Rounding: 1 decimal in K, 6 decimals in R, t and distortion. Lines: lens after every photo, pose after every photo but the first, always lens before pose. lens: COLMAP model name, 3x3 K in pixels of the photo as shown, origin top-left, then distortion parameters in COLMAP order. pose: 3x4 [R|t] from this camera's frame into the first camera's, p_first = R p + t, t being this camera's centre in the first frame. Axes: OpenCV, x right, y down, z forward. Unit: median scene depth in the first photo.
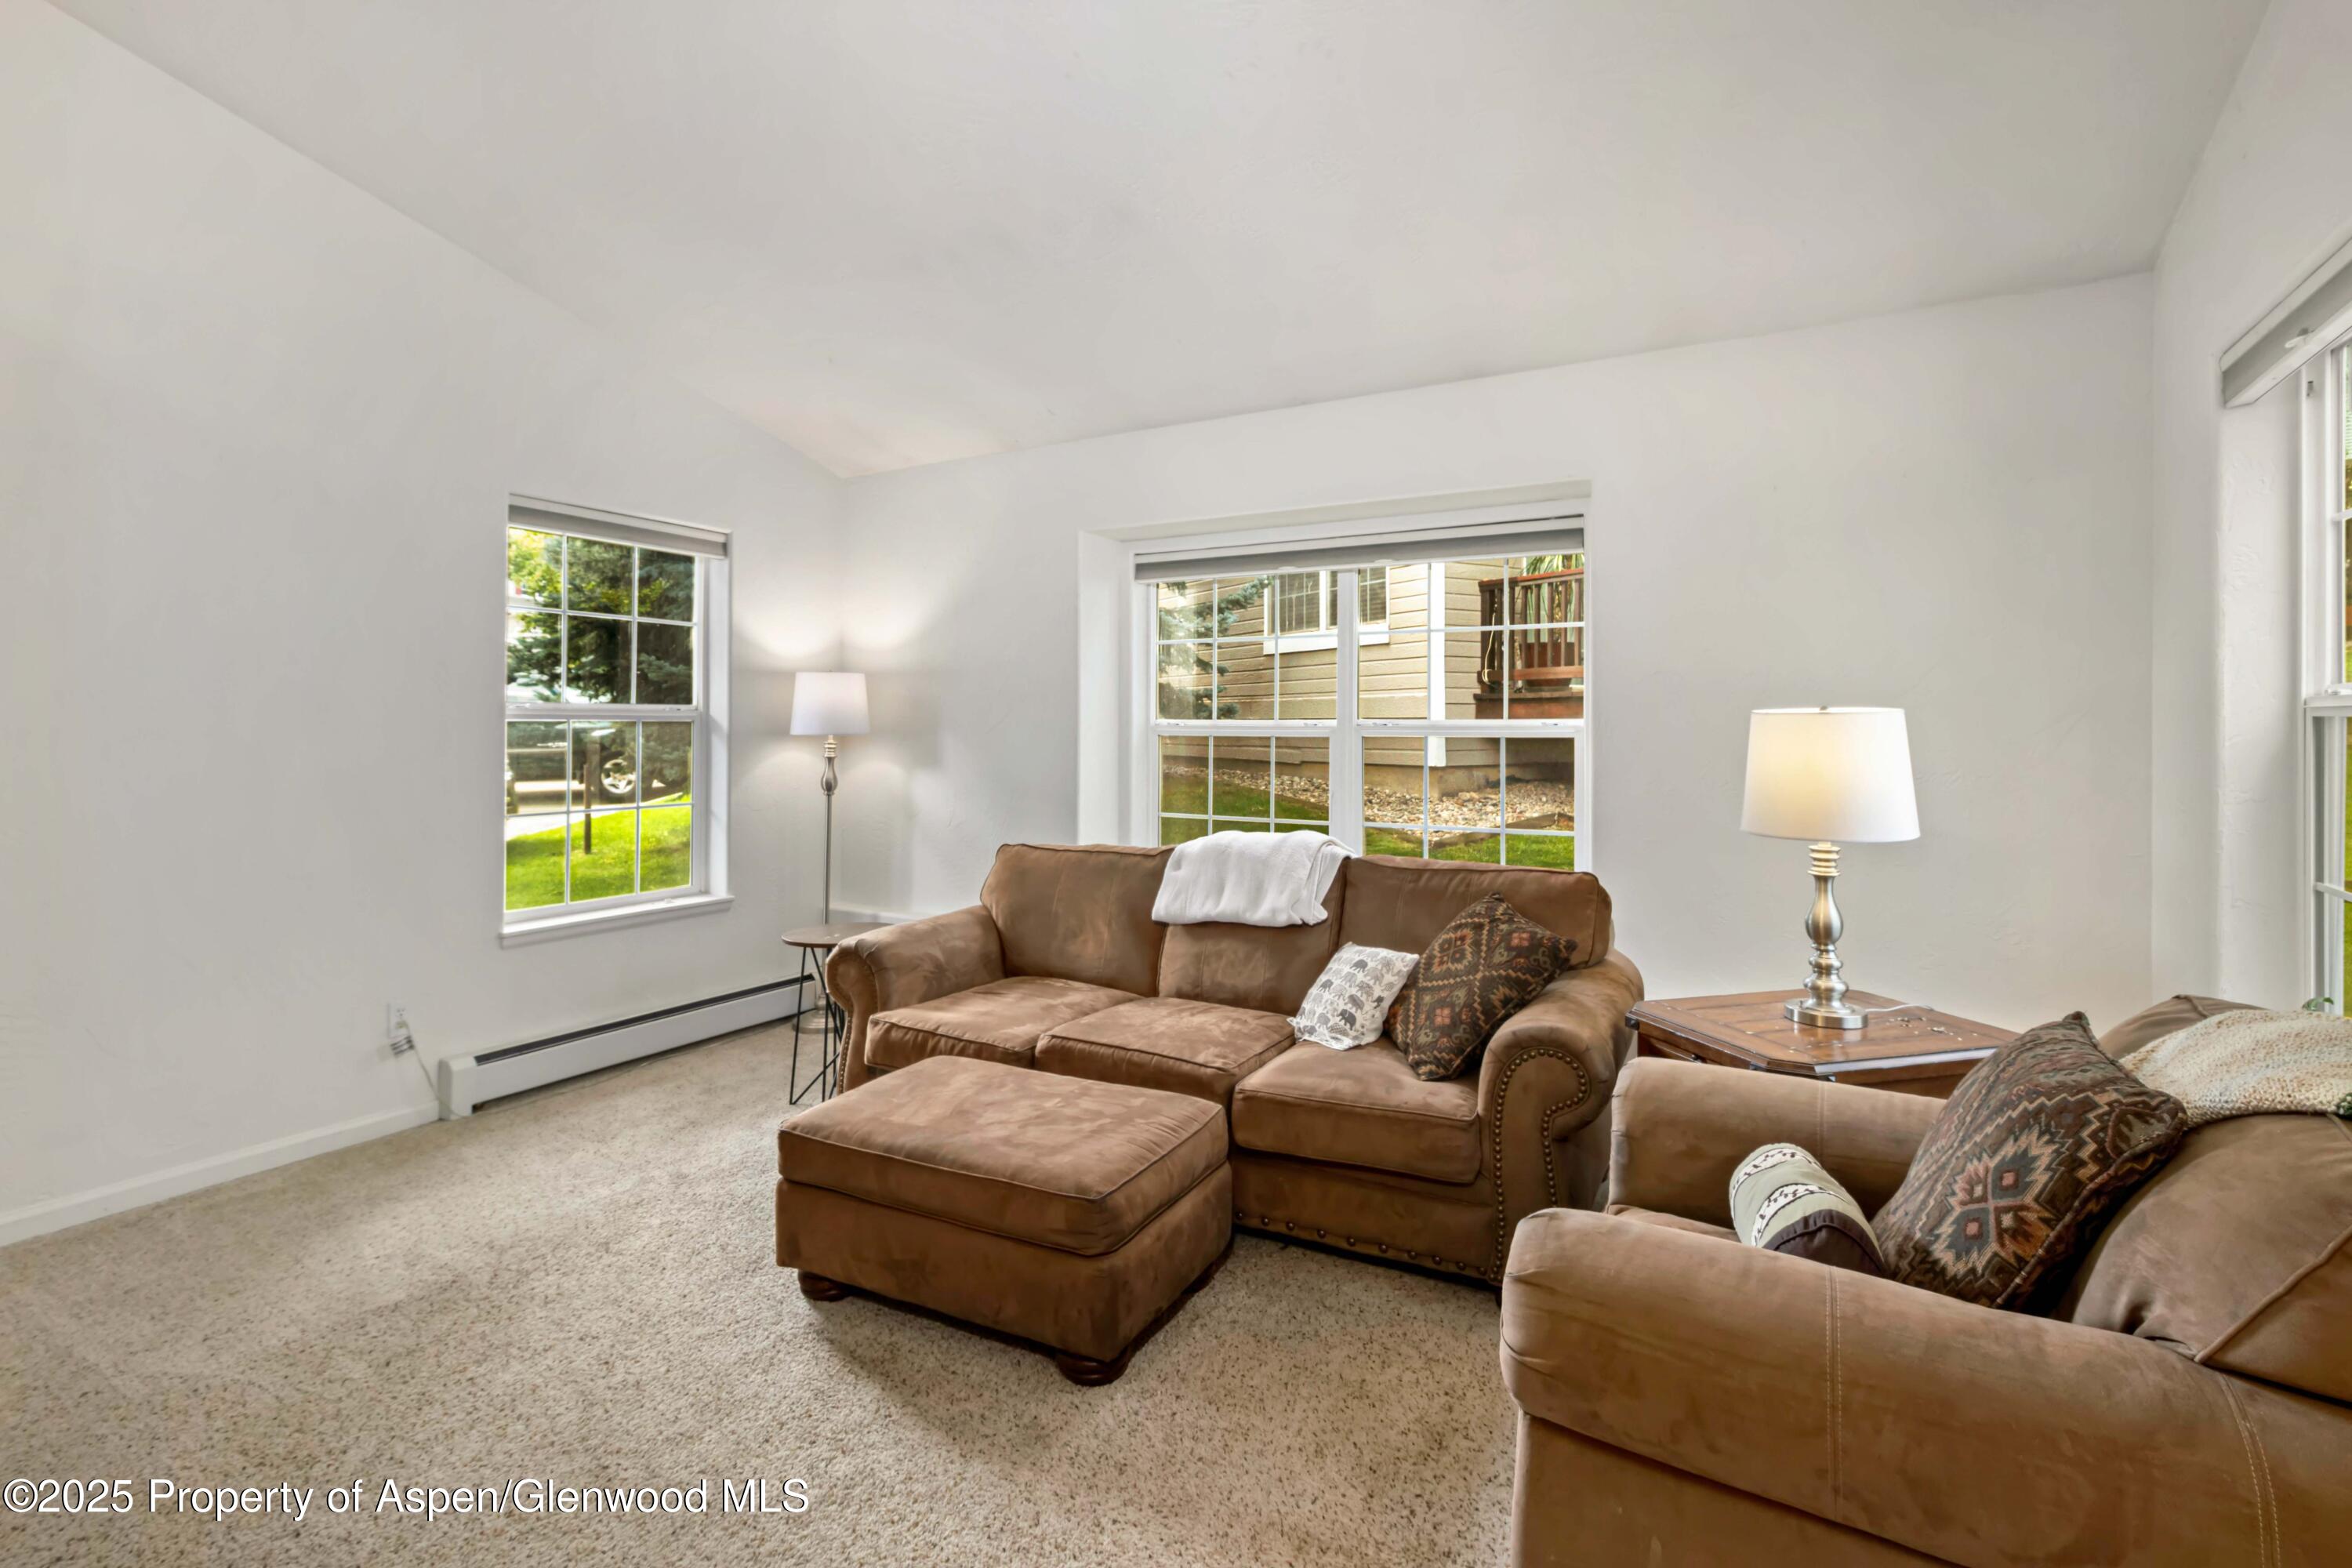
lens RADIAL K [[1125.3, 0, 1172.7], [0, 1125.3, 716.7], [0, 0, 1]] dist [0.015845, -0.000638]
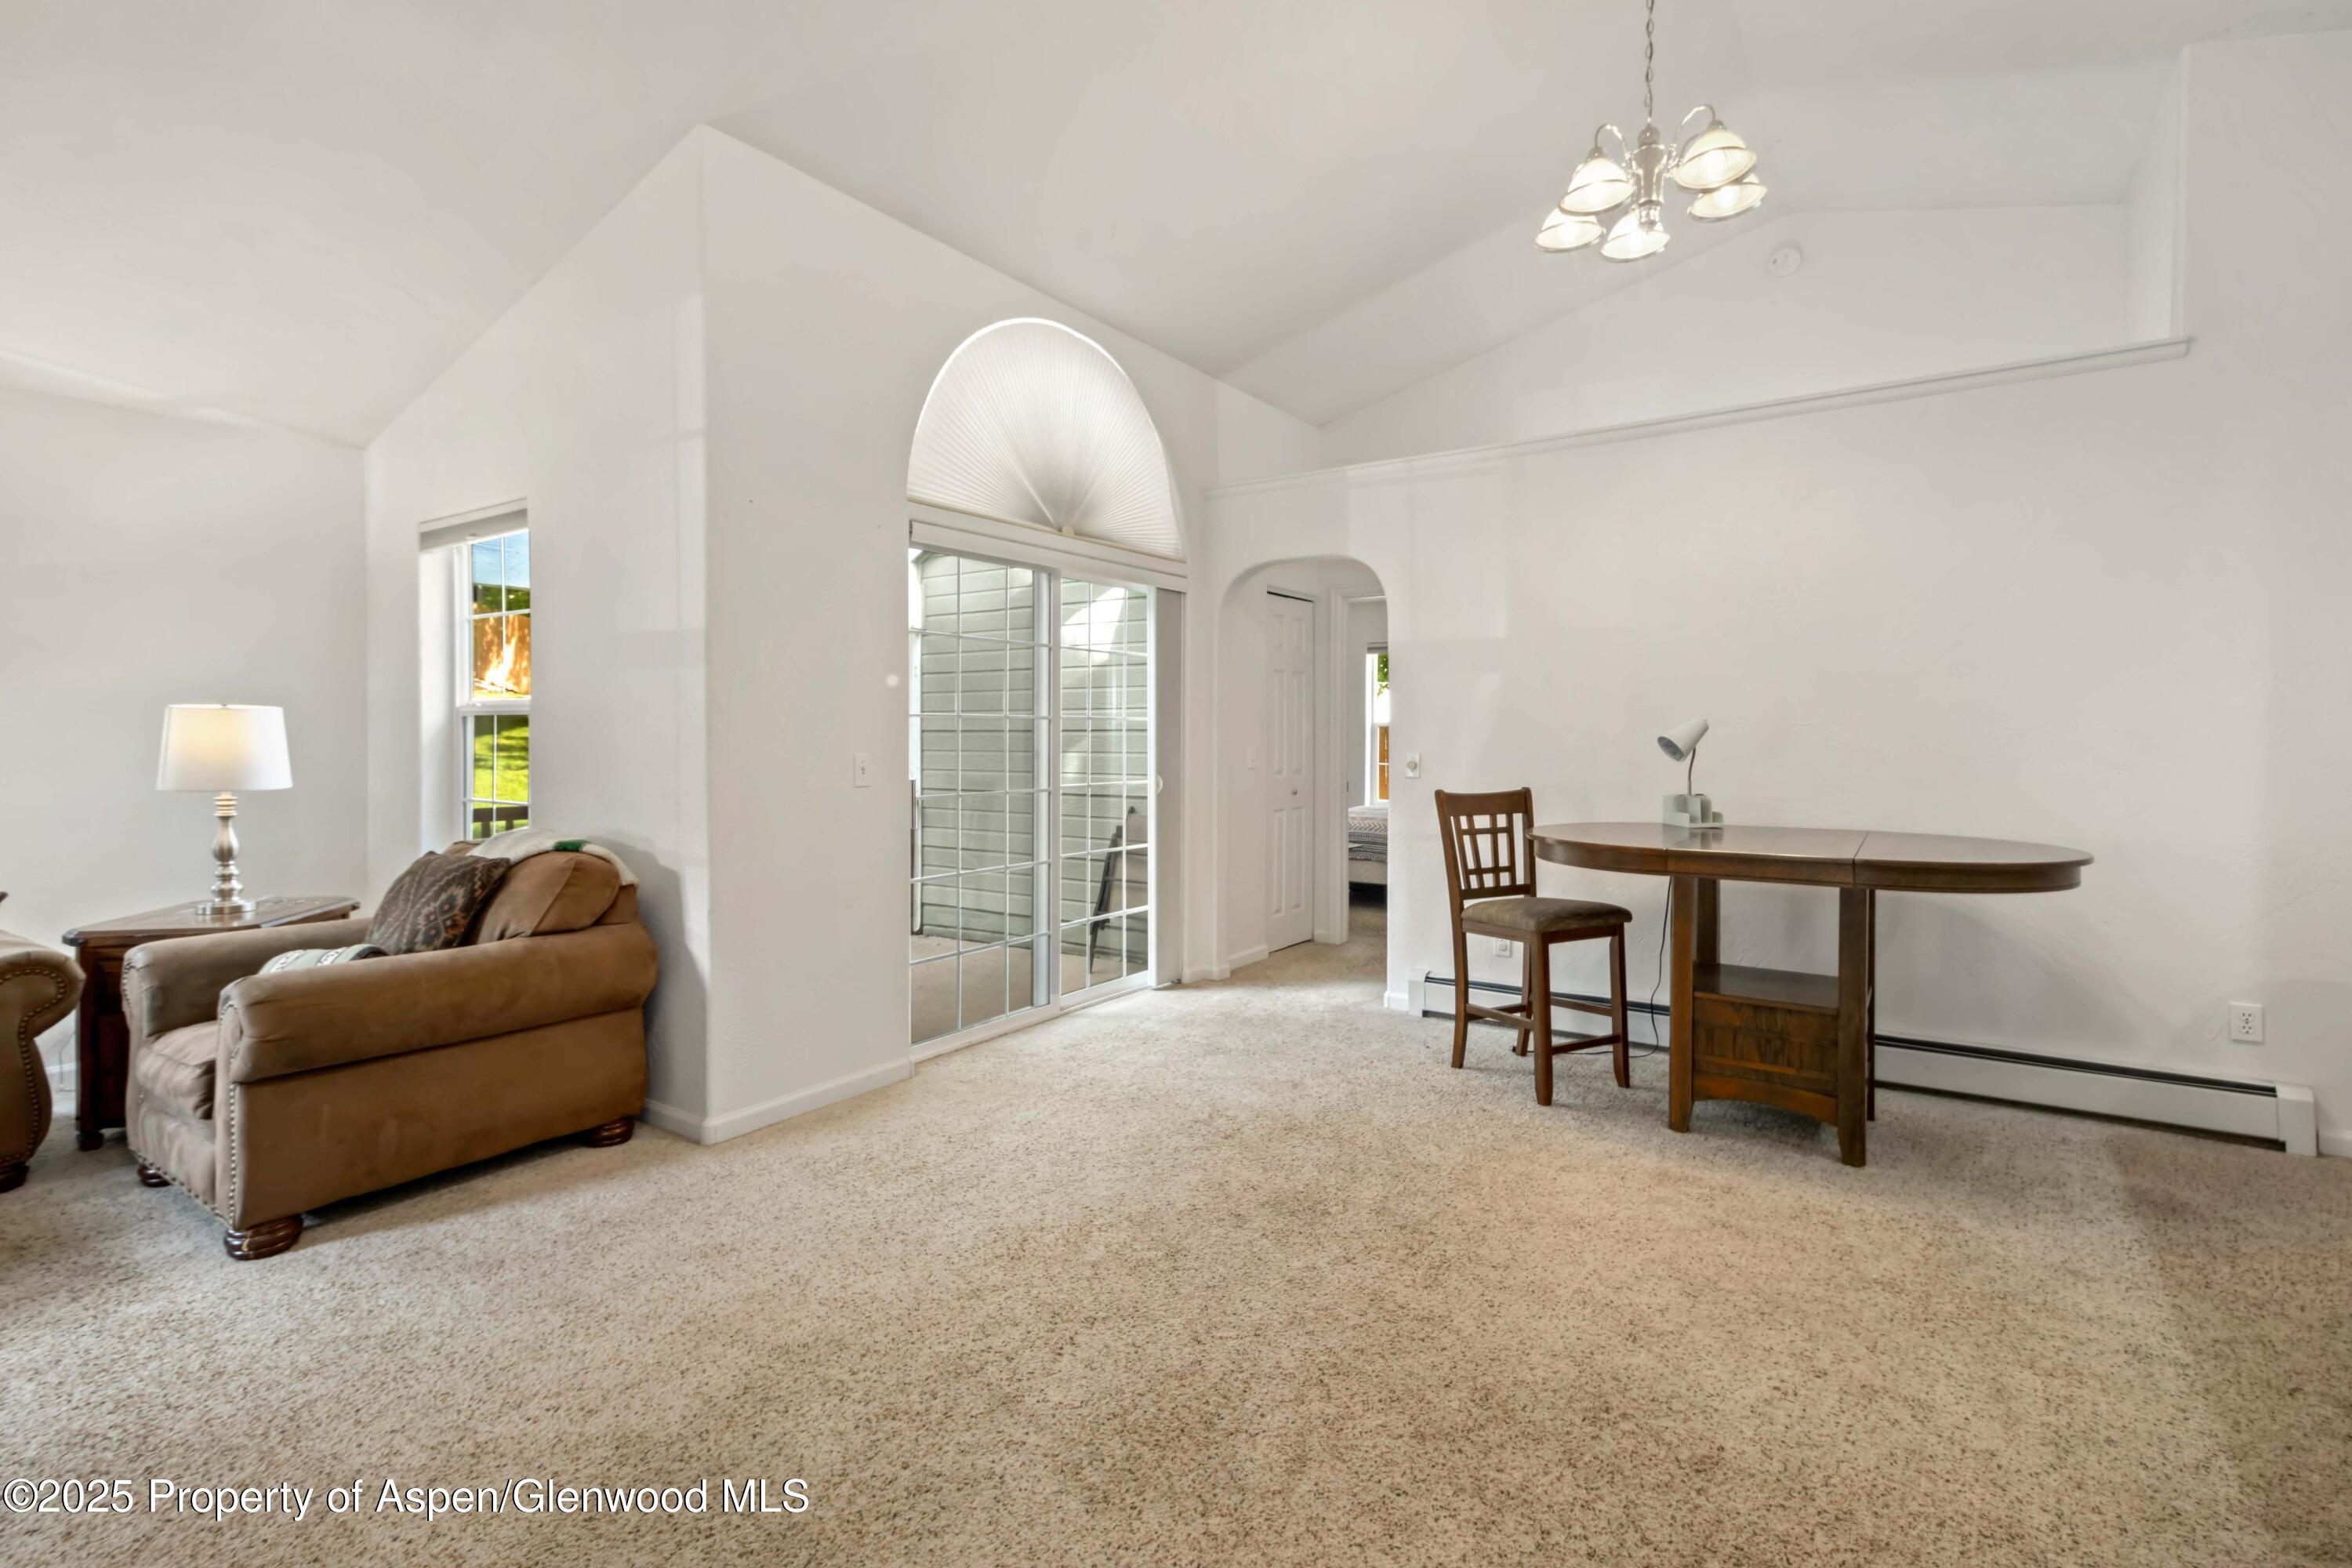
lens RADIAL K [[1125.3, 0, 1172.7], [0, 1125.3, 716.7], [0, 0, 1]] dist [0.015845, -0.000638]
pose [[0.084125, 0.010568, 0.996399, -0.585304], [-0.006169, 0.999930, -0.010084, 0.009862], [-0.996436, -0.005298, 0.084184, -0.275371]]
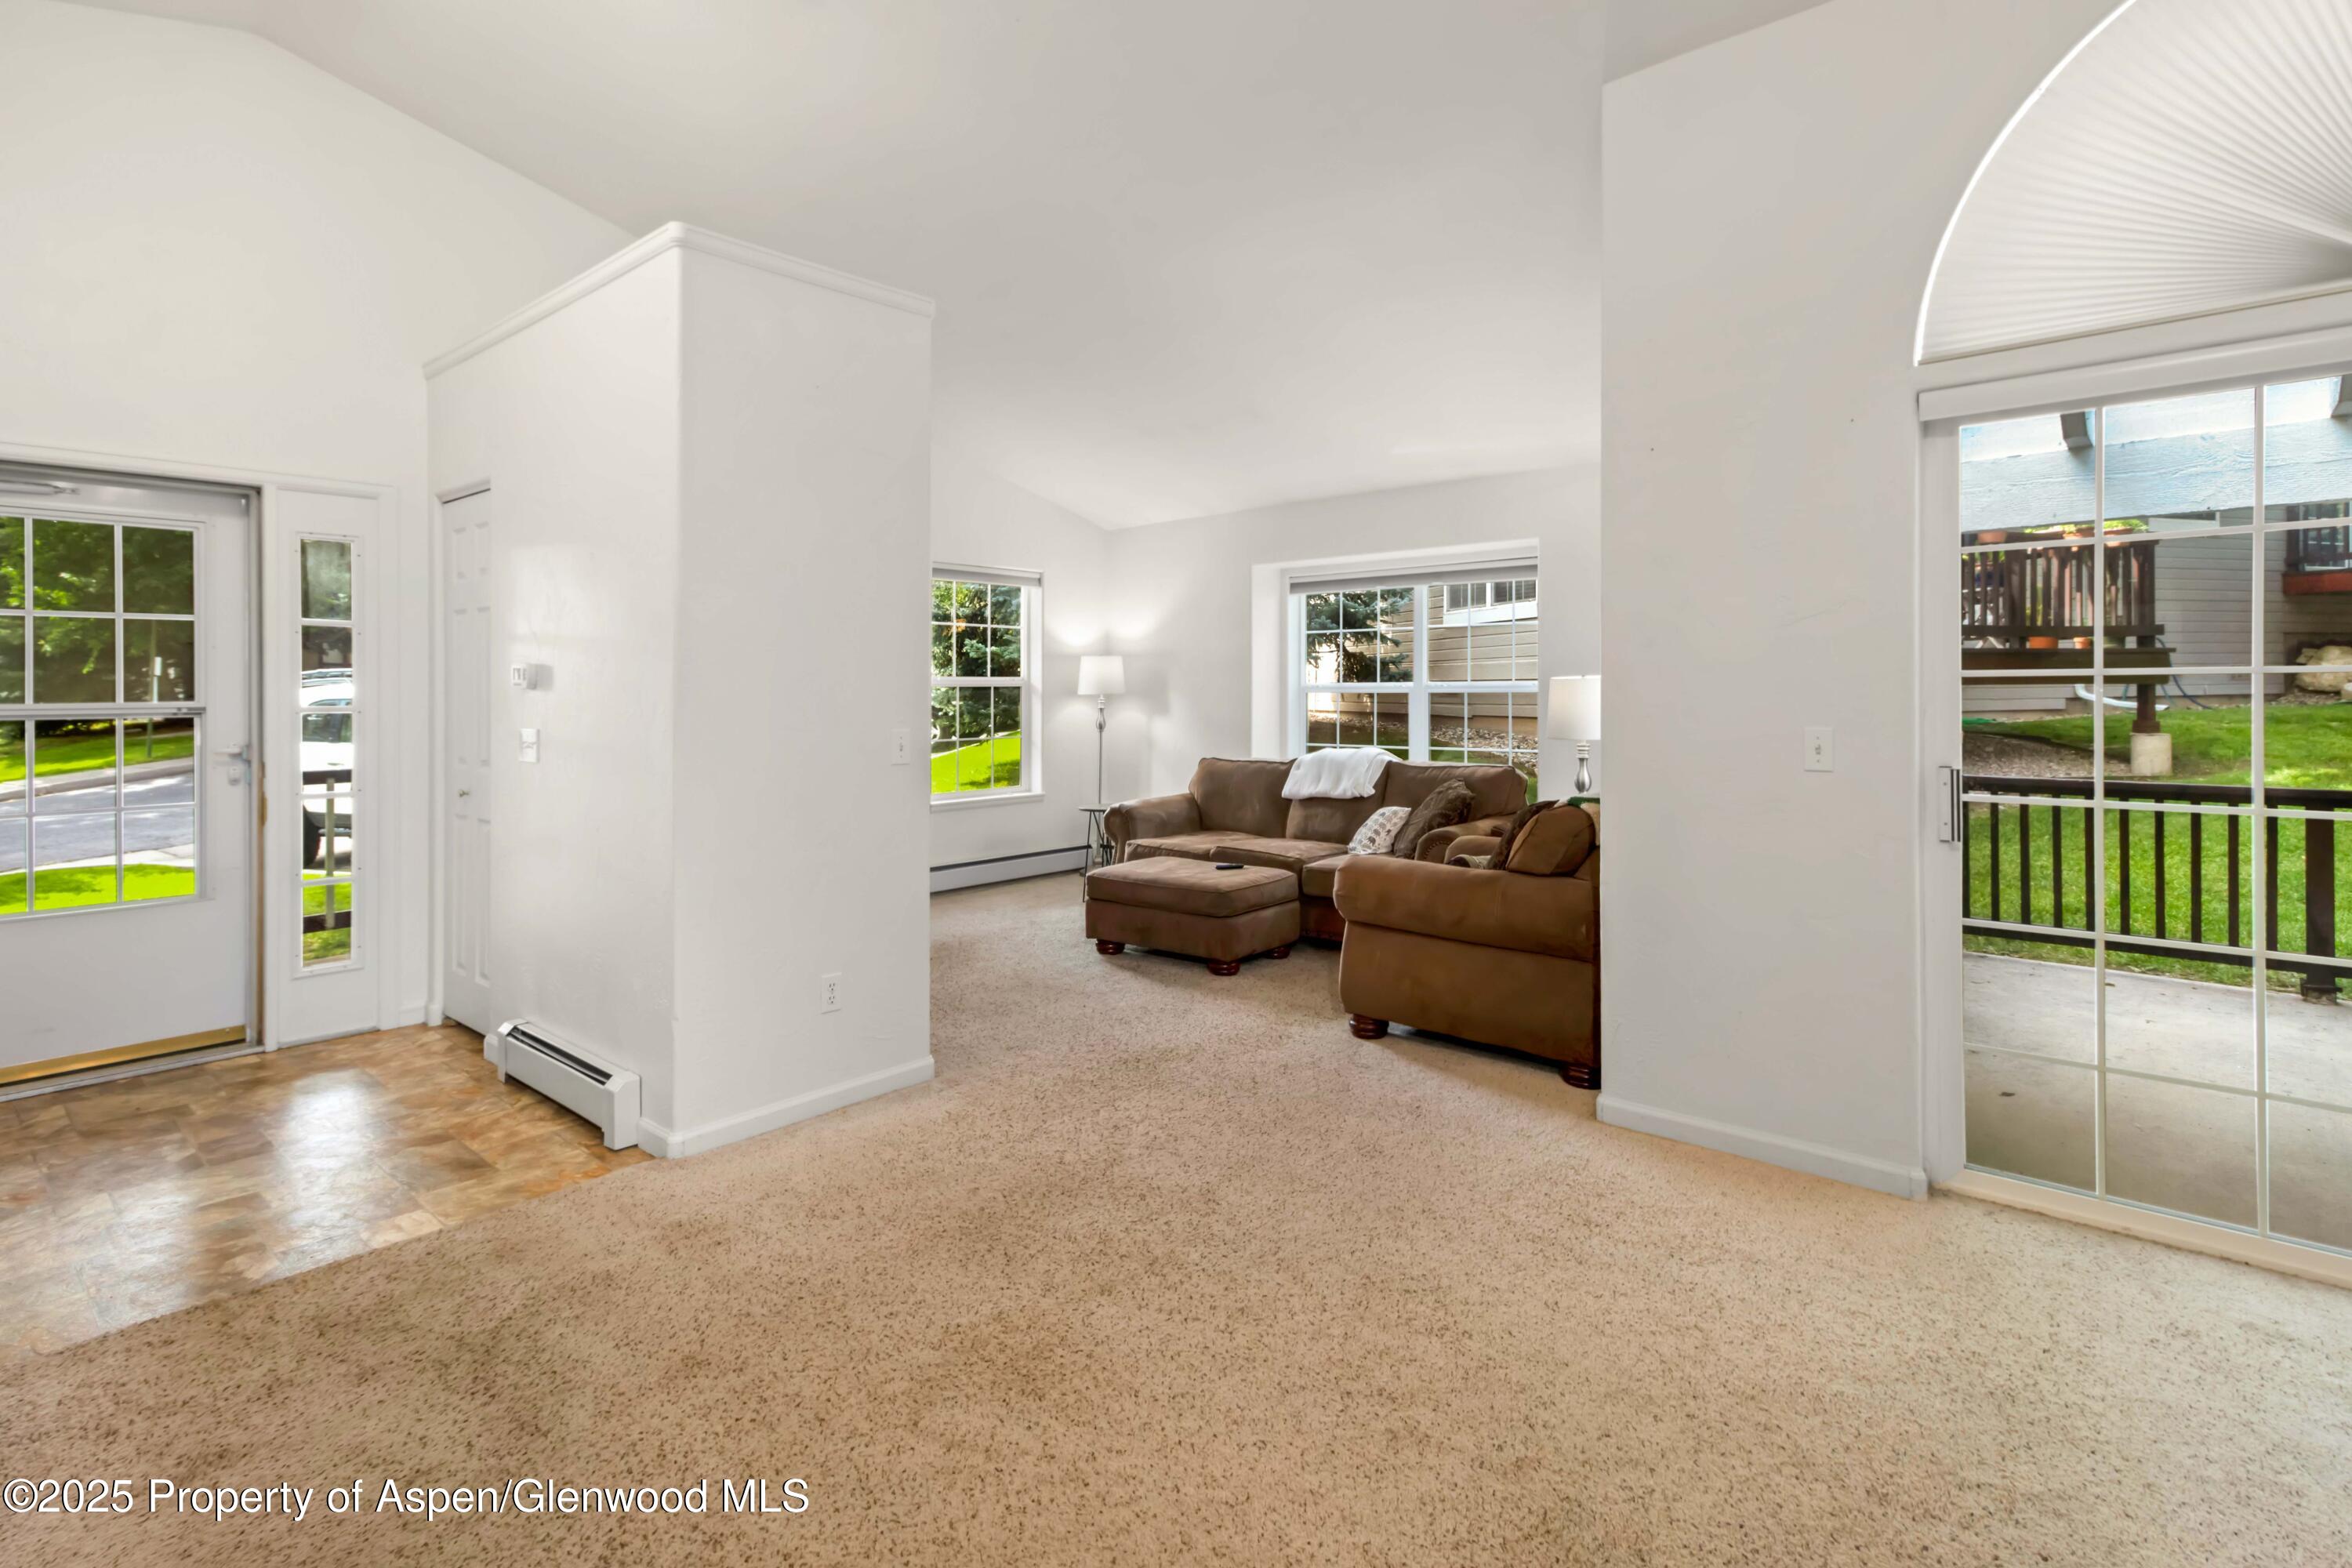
lens RADIAL K [[1153.6, 0, 1175.5], [0, 1153.6, 682.7], [0, 0, 1]] dist [0.012002, -0.000457]
pose [[0.975999, -0.010711, -0.217512, 0.224407], [0.011758, 0.999925, 0.003518, -0.006141], [0.217458, -0.005991, 0.976051, -0.830082]]
